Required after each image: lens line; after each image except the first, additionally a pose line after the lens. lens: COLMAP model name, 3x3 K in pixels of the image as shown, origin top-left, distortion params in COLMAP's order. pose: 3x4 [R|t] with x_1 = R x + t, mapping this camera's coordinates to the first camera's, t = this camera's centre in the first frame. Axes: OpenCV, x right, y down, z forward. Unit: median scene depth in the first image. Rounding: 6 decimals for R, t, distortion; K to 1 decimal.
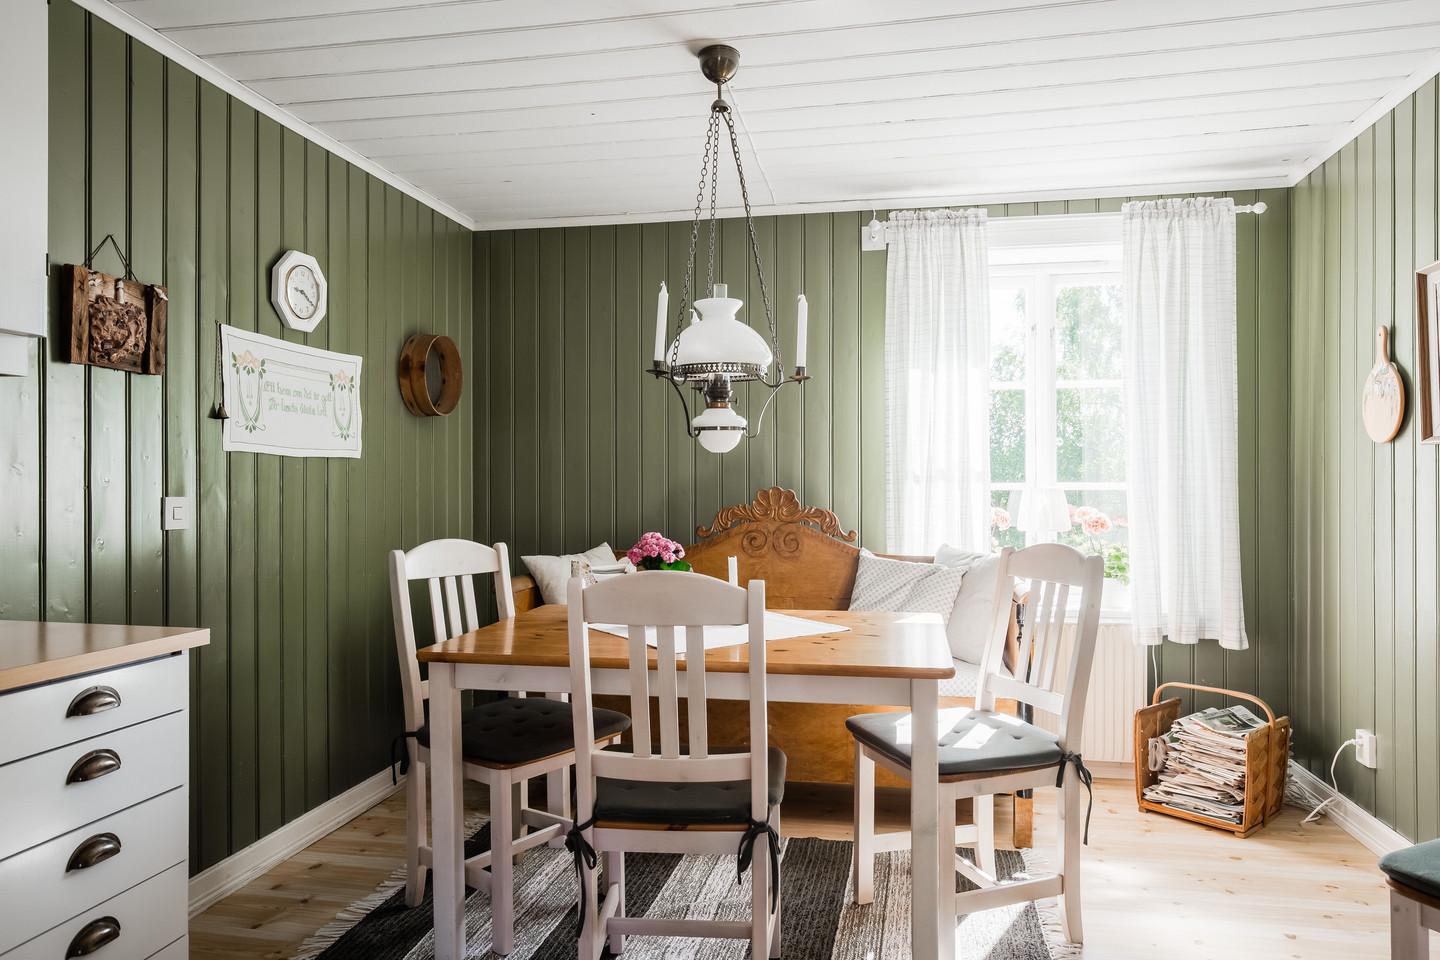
lens RADIAL K [[923.8, 0, 725.4], [0, 923.8, 499.9], [0, 0, 1]] dist [-0.000693, 0.001662]
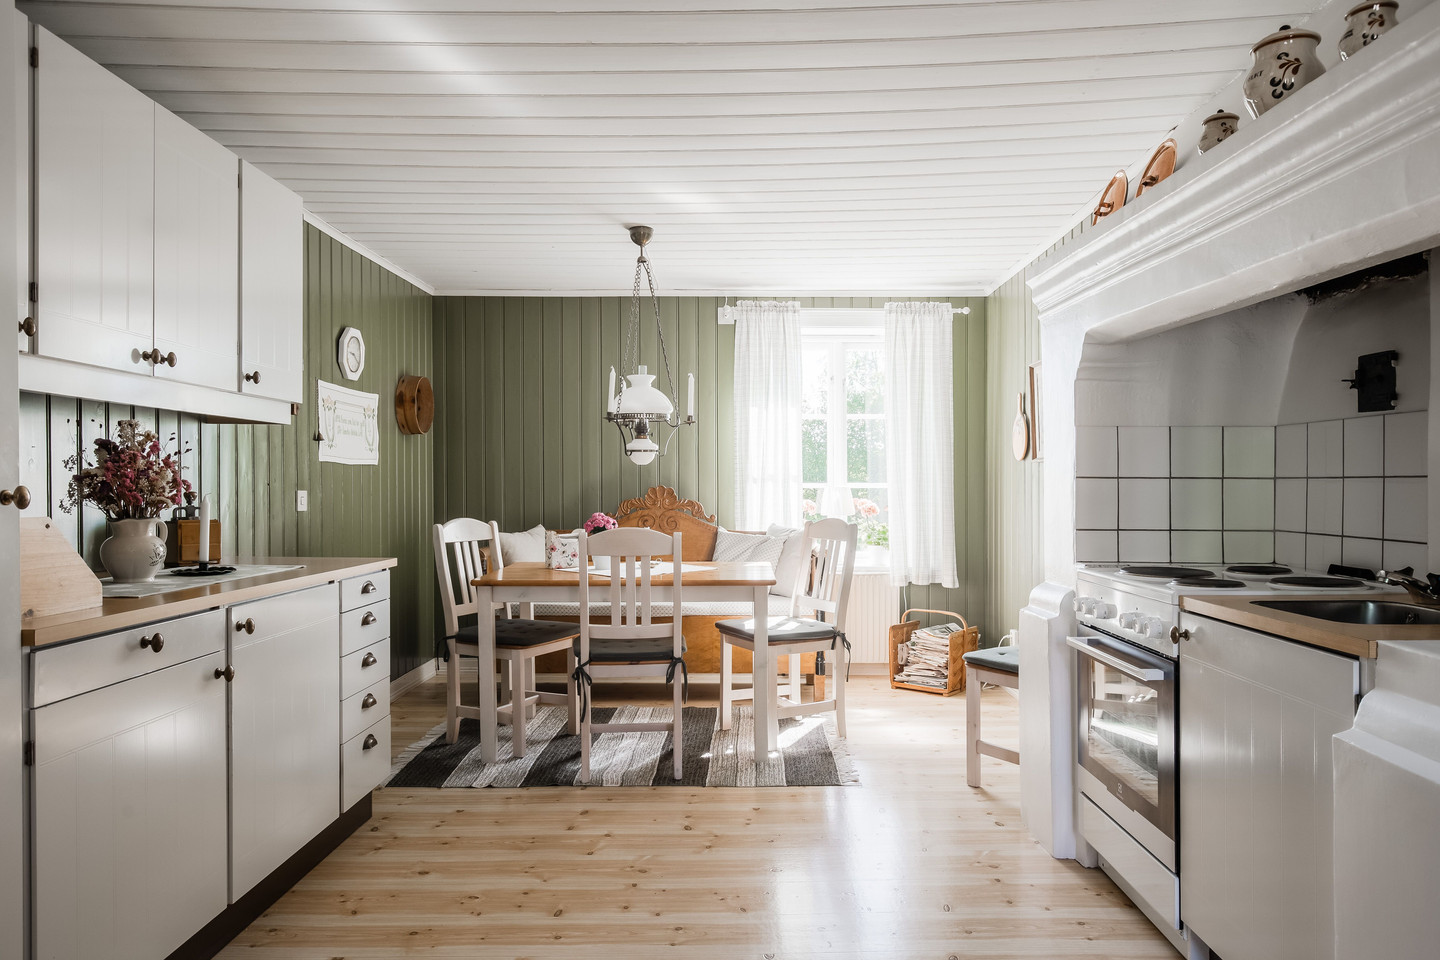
lens RADIAL K [[923.8, 0, 728.1], [0, 923.8, 485.0], [0, 0, 1]] dist [-0.000693, 0.001662]
pose [[0.983929, 0.002481, 0.178545, -0.138130], [0.000321, 0.999877, -0.015662, 0.011194], [-0.178562, 0.015468, 0.983807, -0.624379]]
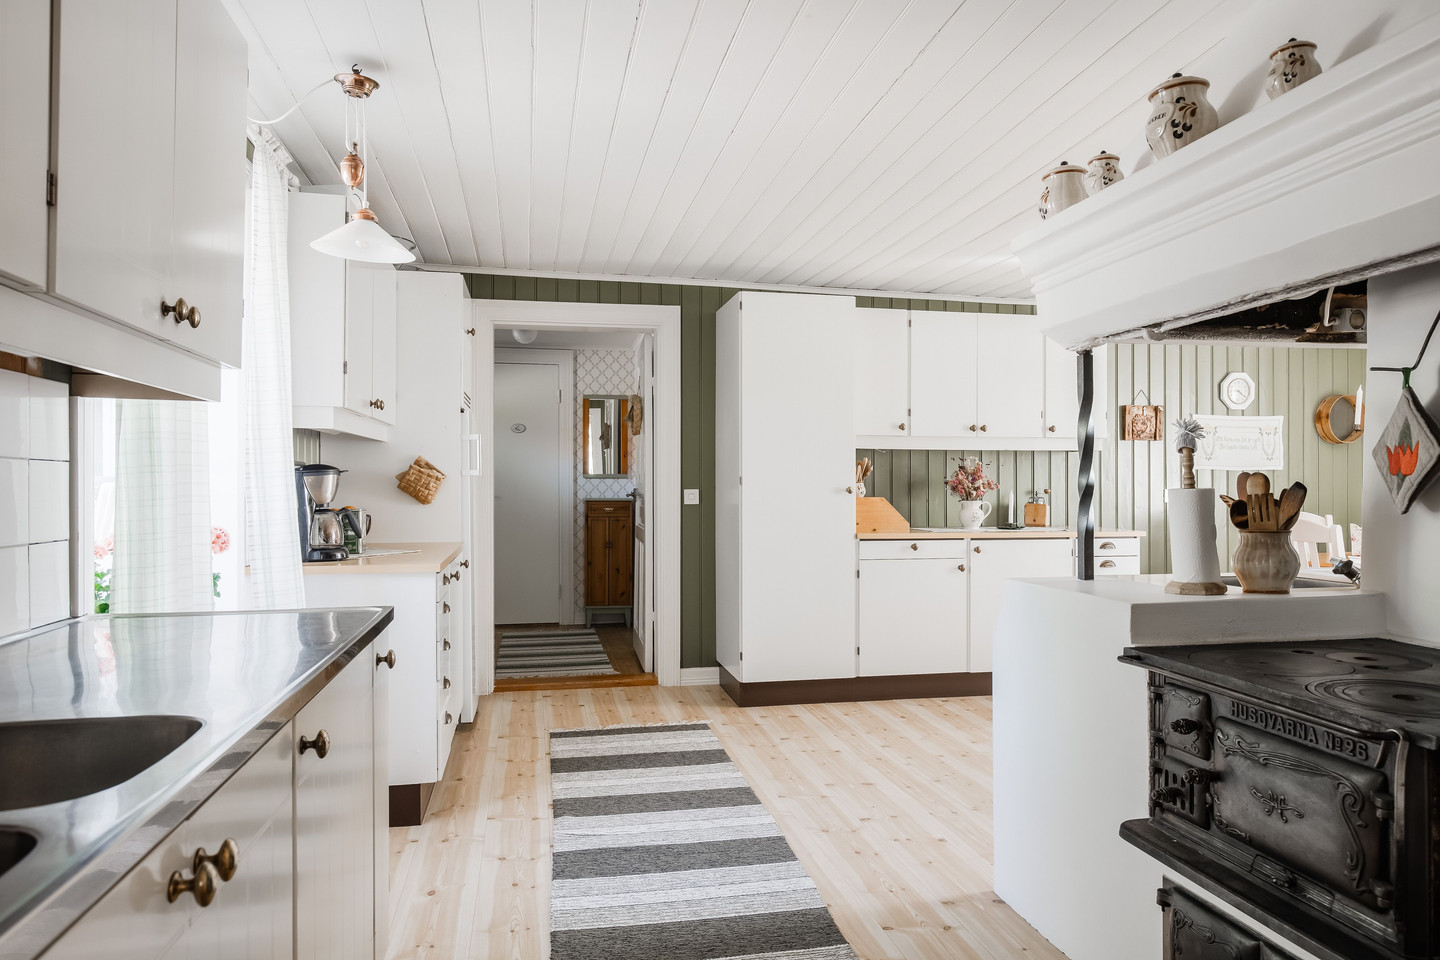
lens RADIAL K [[923.8, 0, 727.5], [0, 923.8, 488.9], [0, 0, 1]] dist [-0.000693, 0.001662]
pose [[0.398575, 0.009370, -0.917088, 0.913254], [-0.021515, 0.999768, 0.000864, 0.015520], [0.916884, 0.019387, 0.398684, -0.807797]]
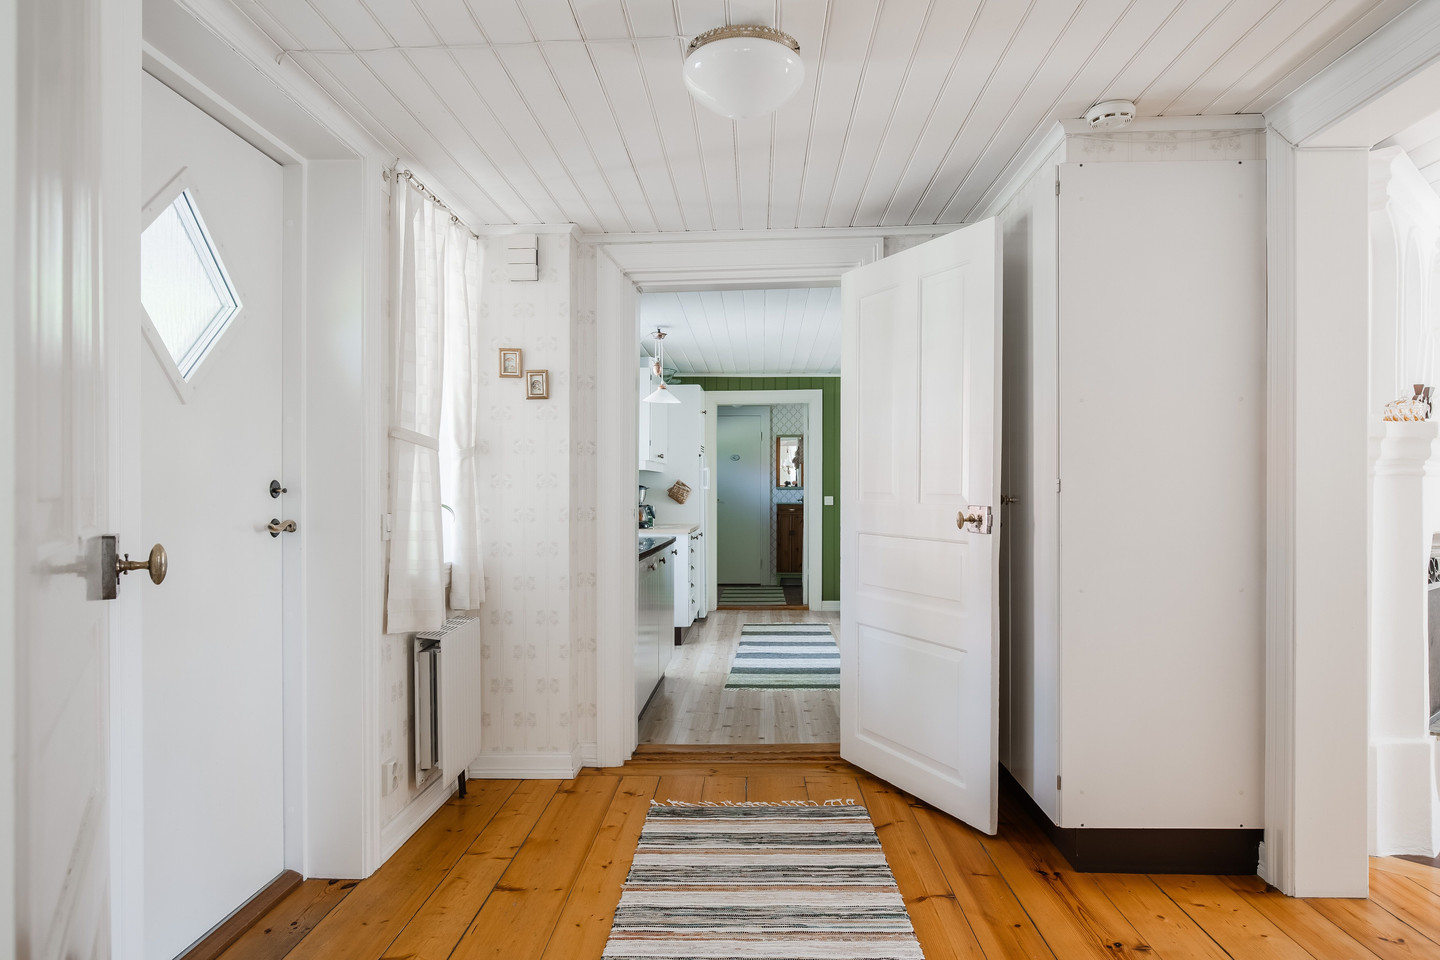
lens RADIAL K [[899.5, 0, 724.2], [0, 899.5, 487.9], [0, 0, 1]] dist [0.003906, -0.000673]
pose [[0.156531, -0.000317, -0.987673, 2.033783], [-0.021510, 0.999762, -0.003729, 0.009405], [0.987439, 0.021829, 0.156487, -0.953890]]
